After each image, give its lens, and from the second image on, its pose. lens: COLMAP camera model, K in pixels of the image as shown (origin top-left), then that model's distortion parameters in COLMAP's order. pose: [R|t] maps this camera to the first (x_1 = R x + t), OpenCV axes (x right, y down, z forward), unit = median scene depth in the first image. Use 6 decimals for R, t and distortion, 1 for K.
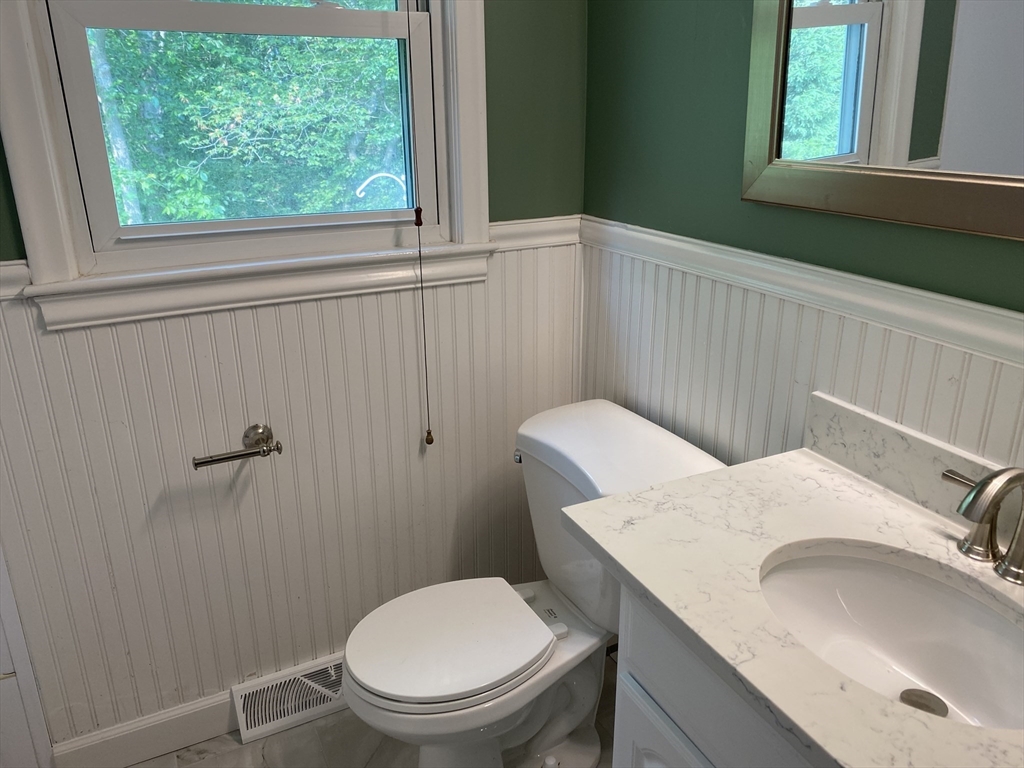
lens RADIAL K [[791.9, 0, 536.2], [0, 791.9, 376.5], [0, 0, 1]] dist [0.038205, -0.053371]
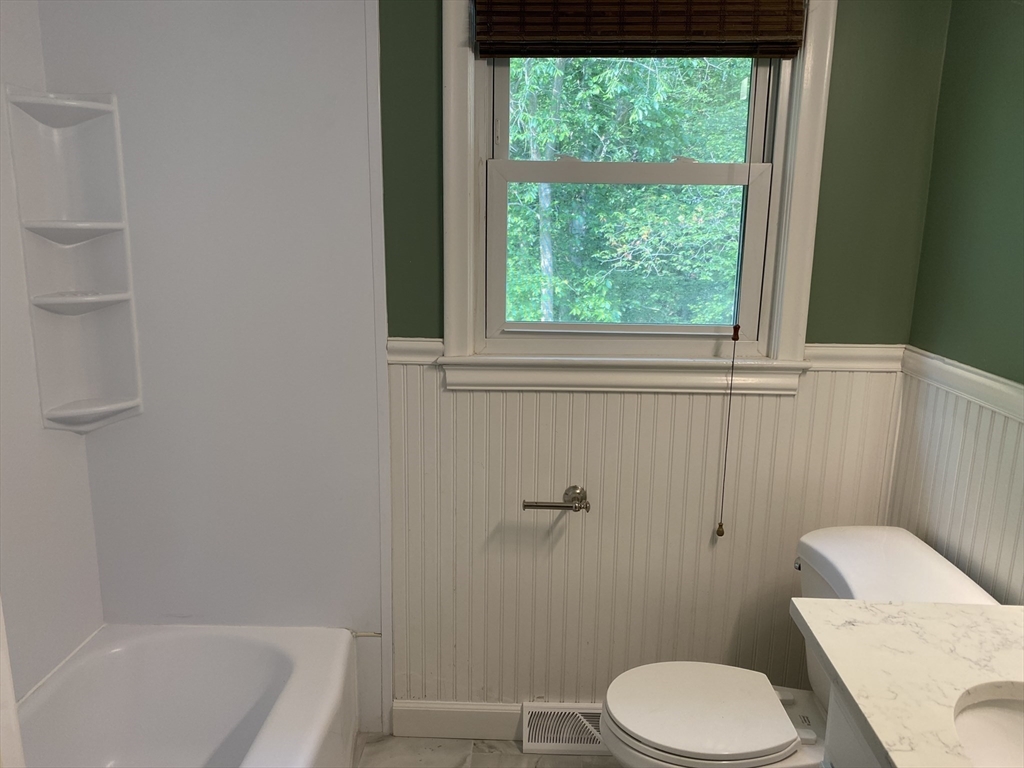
lens RADIAL K [[791.9, 0, 510.4], [0, 791.9, 377.8], [0, 0, 1]] dist [0.038205, -0.053371]
pose [[0.868958, 0.113879, -0.481606, 0.124741], [-0.178200, 0.979886, -0.089825, 0.022855], [0.461690, 0.163876, 0.871772, -0.136326]]
